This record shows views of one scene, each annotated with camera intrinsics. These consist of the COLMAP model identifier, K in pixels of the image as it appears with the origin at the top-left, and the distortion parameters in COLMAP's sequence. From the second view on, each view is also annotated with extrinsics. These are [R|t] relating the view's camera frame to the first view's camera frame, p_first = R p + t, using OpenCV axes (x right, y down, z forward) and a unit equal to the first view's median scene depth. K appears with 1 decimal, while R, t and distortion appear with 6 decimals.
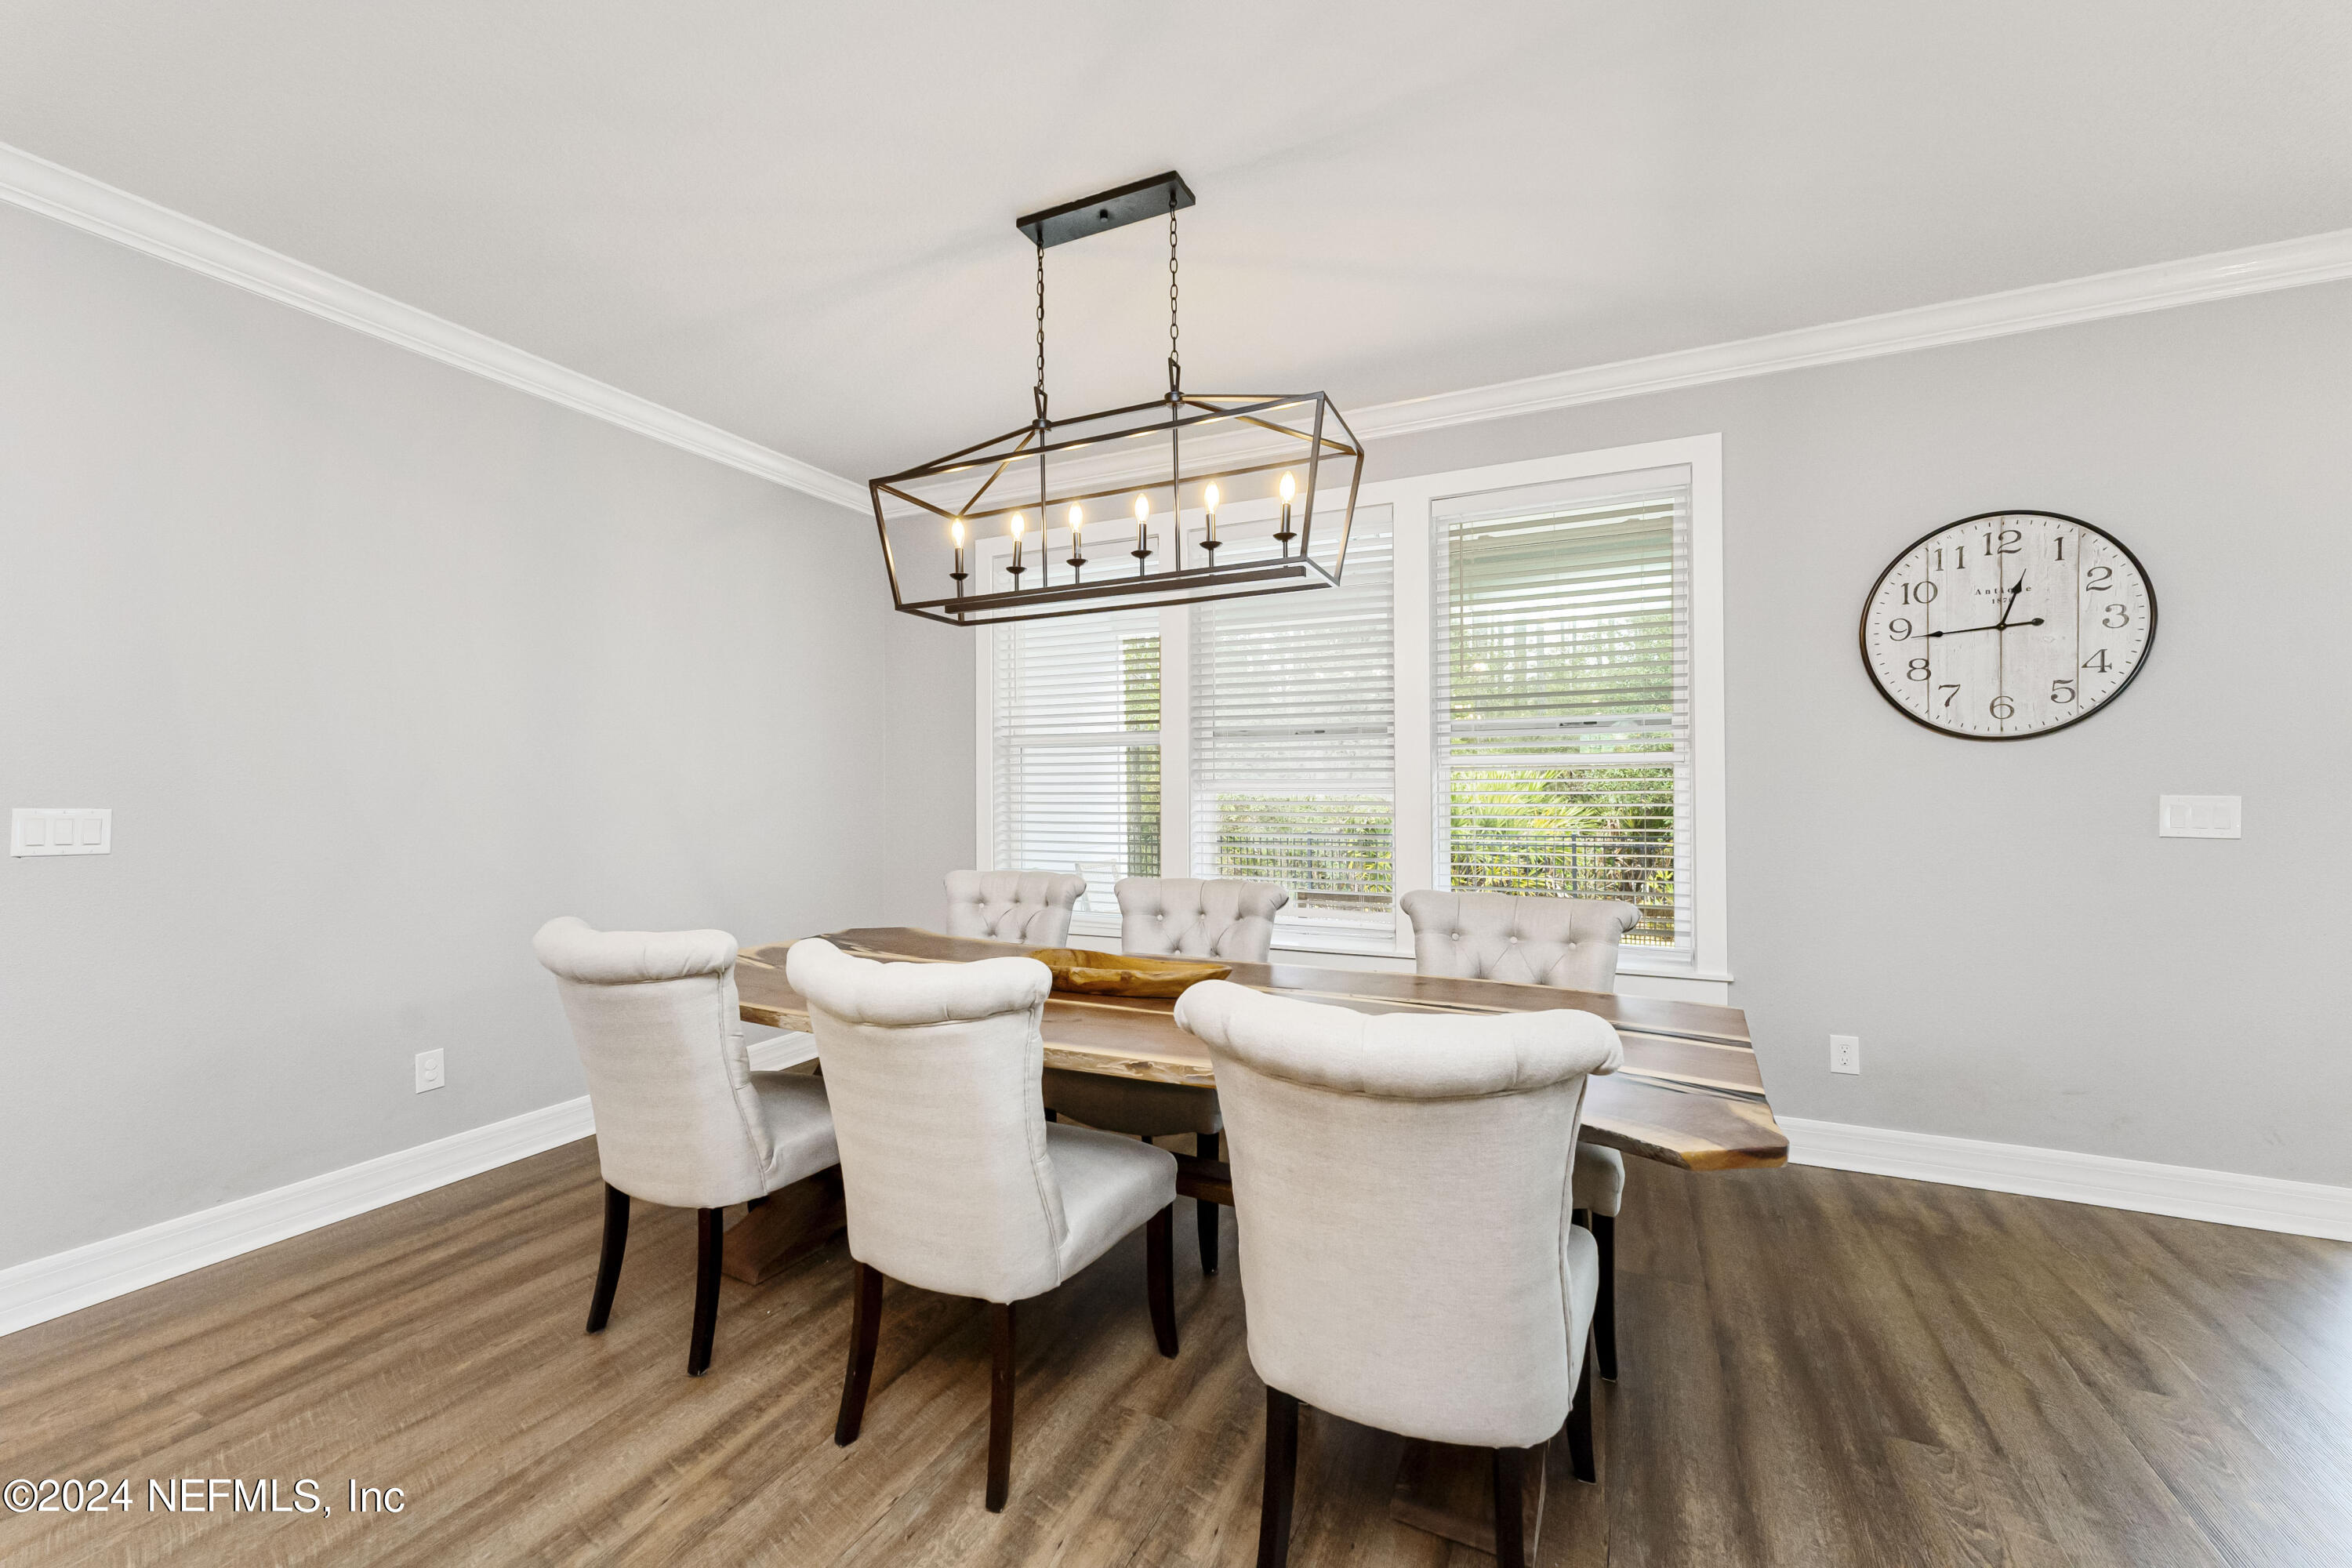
lens RADIAL K [[952.0, 0, 1176.0], [0, 952.0, 784.0], [0, 0, 1]] dist [0.000548, 0.000050]
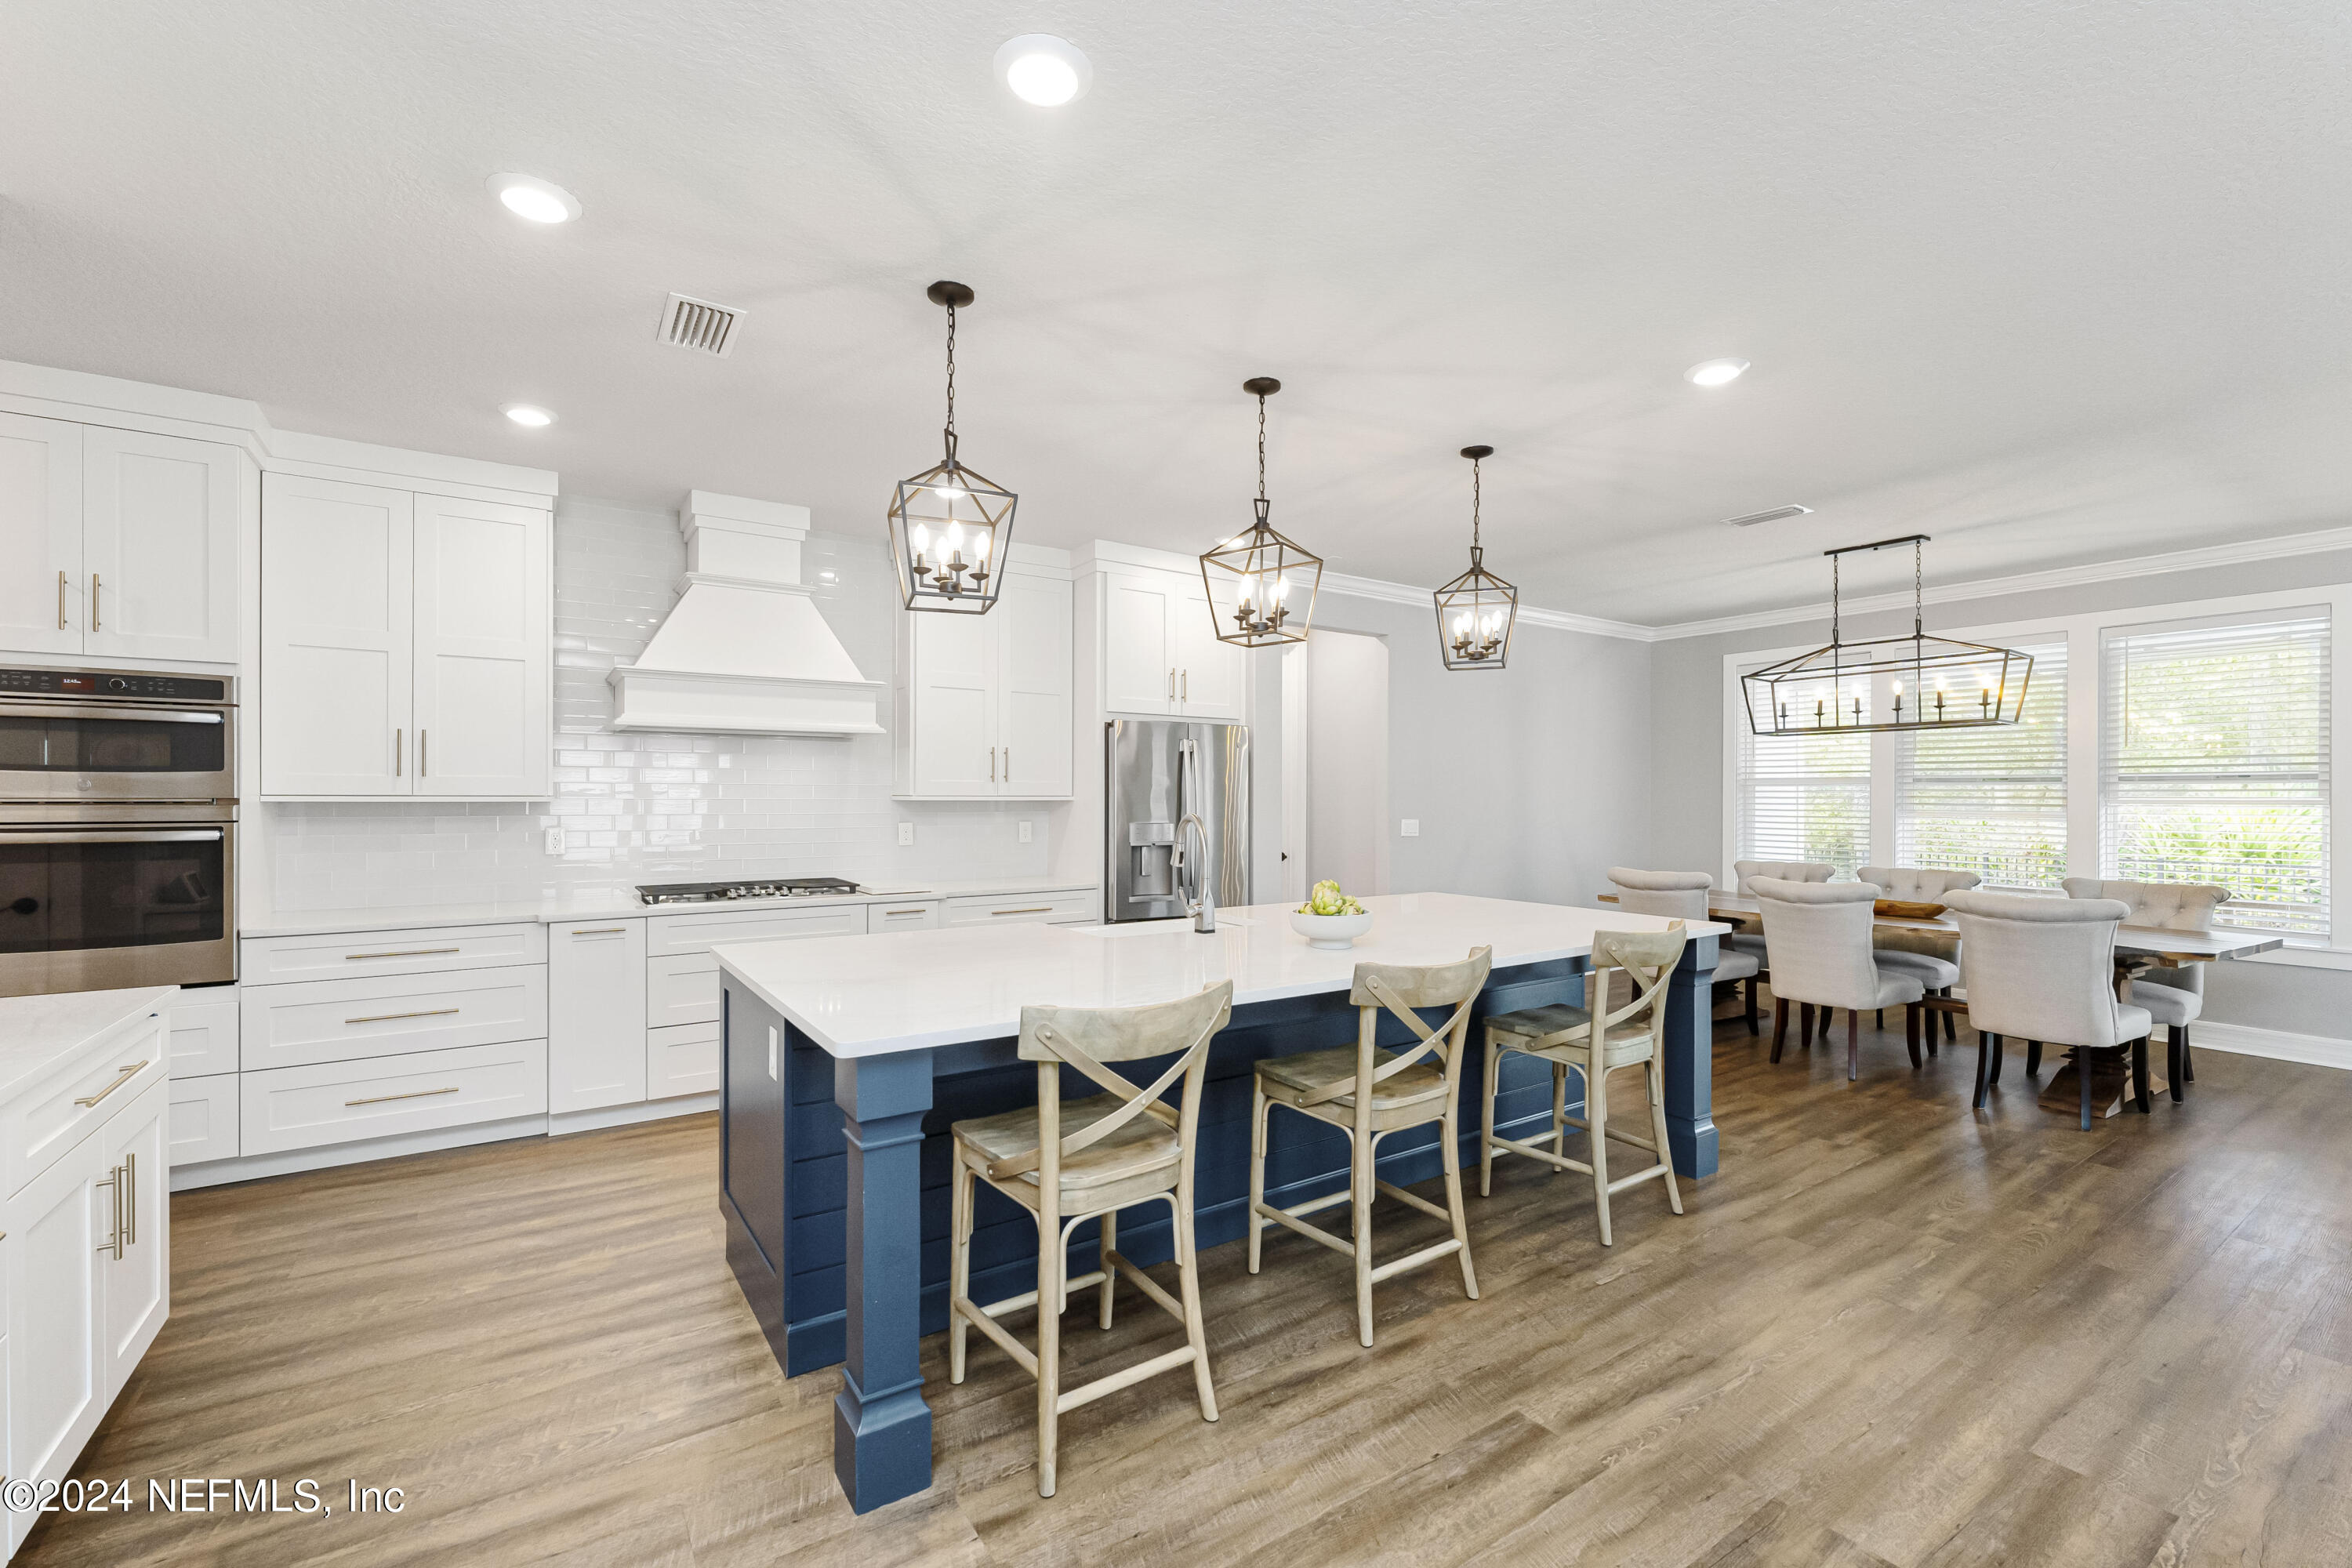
lens RADIAL K [[955.5, 0, 1176.0], [0, 955.5, 784.0], [0, 0, 1]] dist [0.002527, 0.000318]
pose [[0.845342, 0.007771, -0.534168, -0.265166], [-0.009526, 0.999954, -0.000529, -0.062322], [0.534140, 0.005536, 0.845378, -1.745998]]
